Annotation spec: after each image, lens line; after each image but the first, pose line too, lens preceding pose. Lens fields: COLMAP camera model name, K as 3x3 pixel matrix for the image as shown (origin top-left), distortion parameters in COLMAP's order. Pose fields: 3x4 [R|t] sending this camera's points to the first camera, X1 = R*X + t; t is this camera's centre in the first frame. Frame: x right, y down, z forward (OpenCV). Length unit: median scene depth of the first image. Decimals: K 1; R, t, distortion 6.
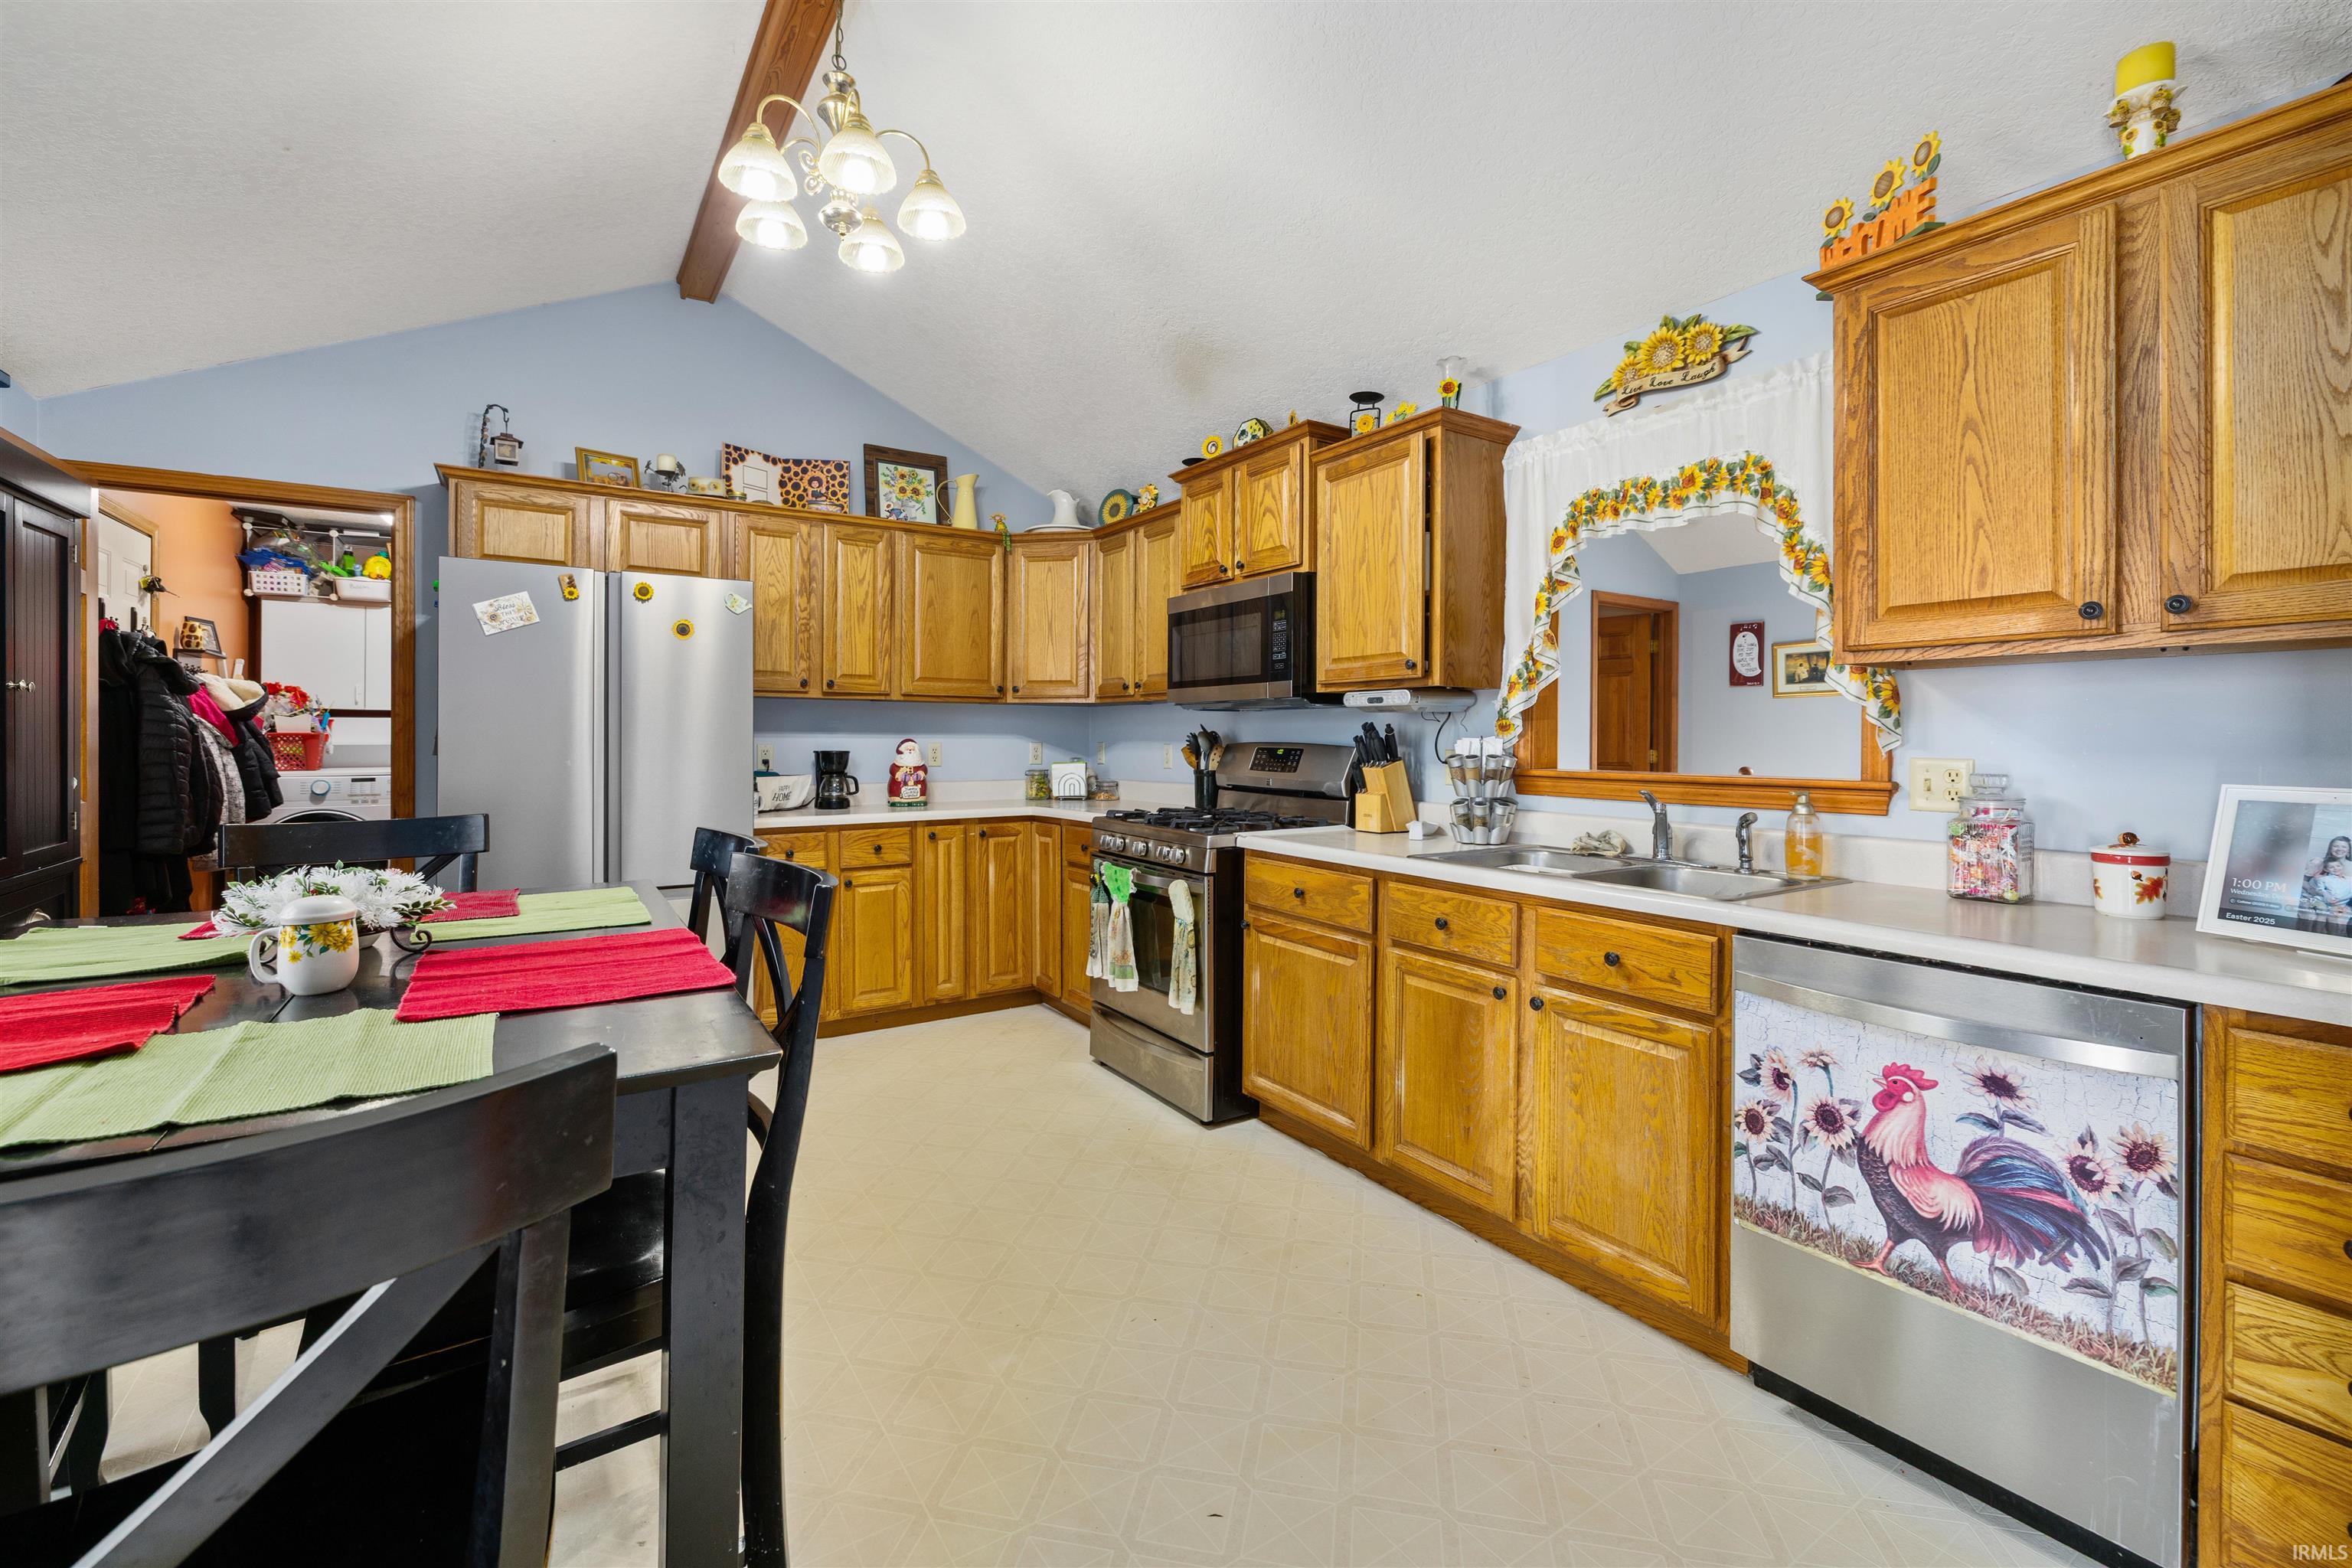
lens RADIAL K [[1013.7, 0, 1176.2], [0, 1013.7, 744.7], [0, 0, 1]] dist [-0.001080, -0.000053]
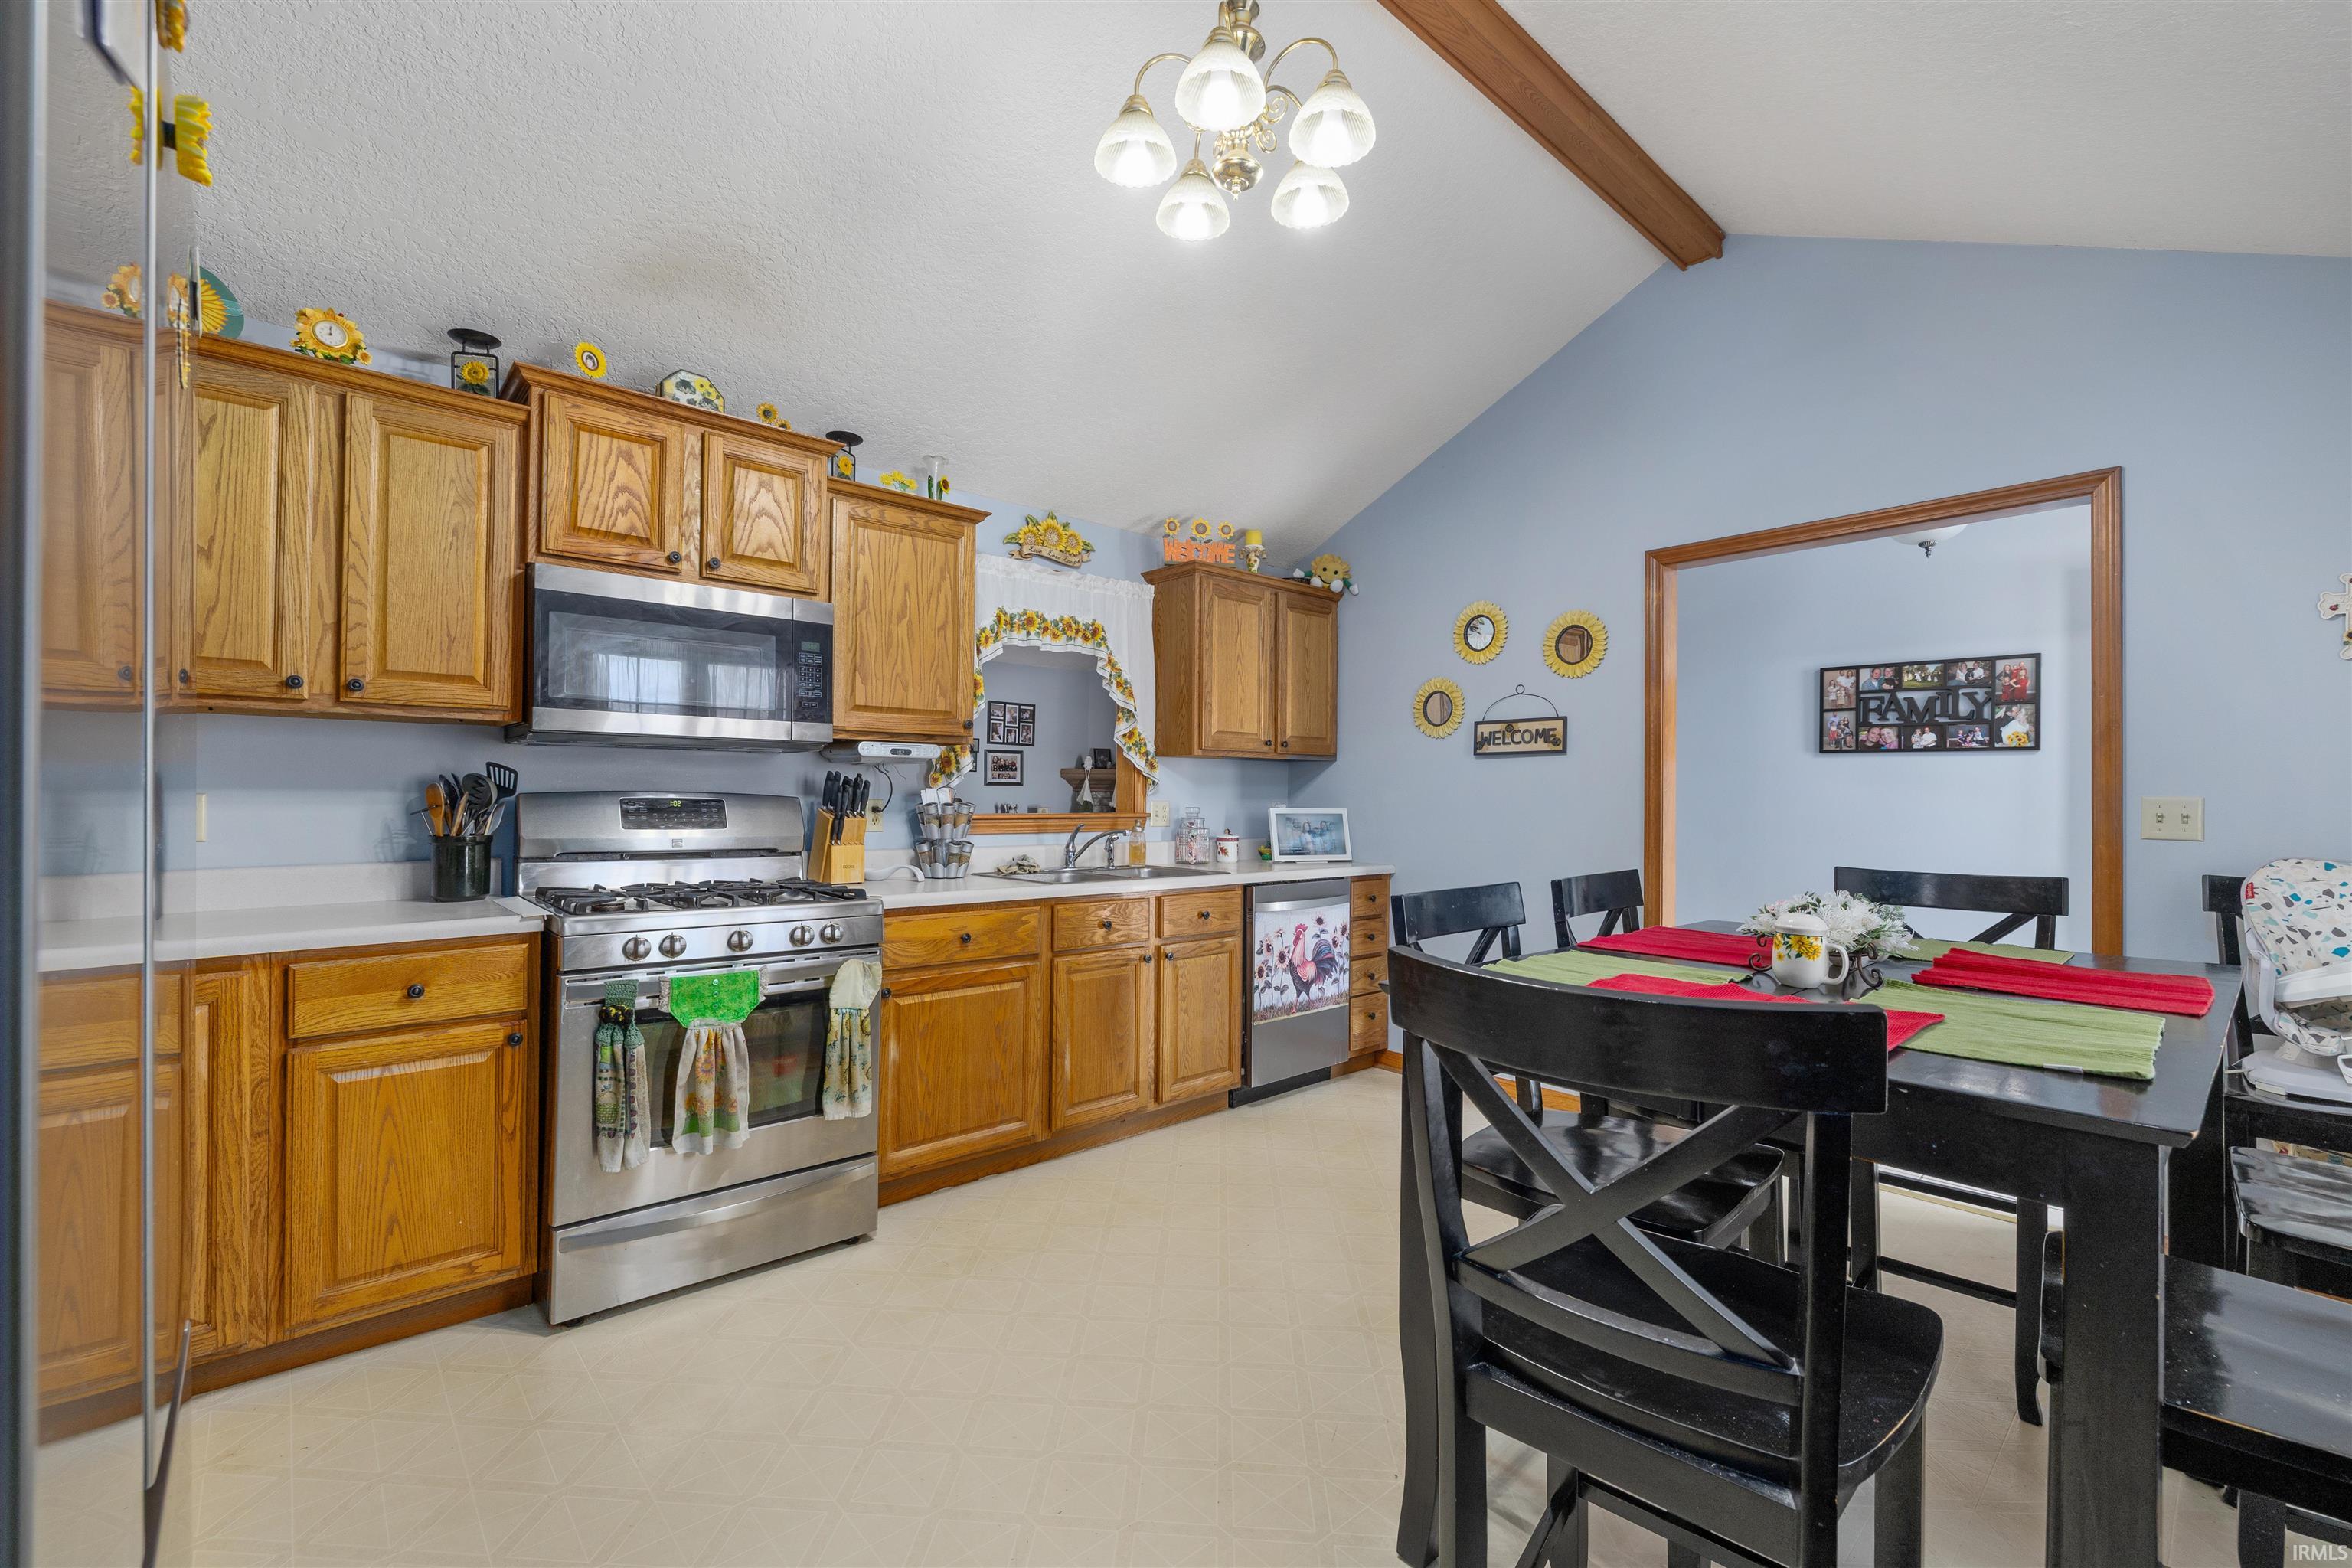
lens RADIAL K [[1013.7, 0, 1177.7], [0, 1013.7, 789.2], [0, 0, 1]] dist [-0.001080, -0.000053]
pose [[-0.170676, 0.001037, 0.985327, -1.574982], [-0.001831, 0.999997, -0.001370, -0.008726], [-0.985325, -0.002038, -0.170674, 1.618788]]
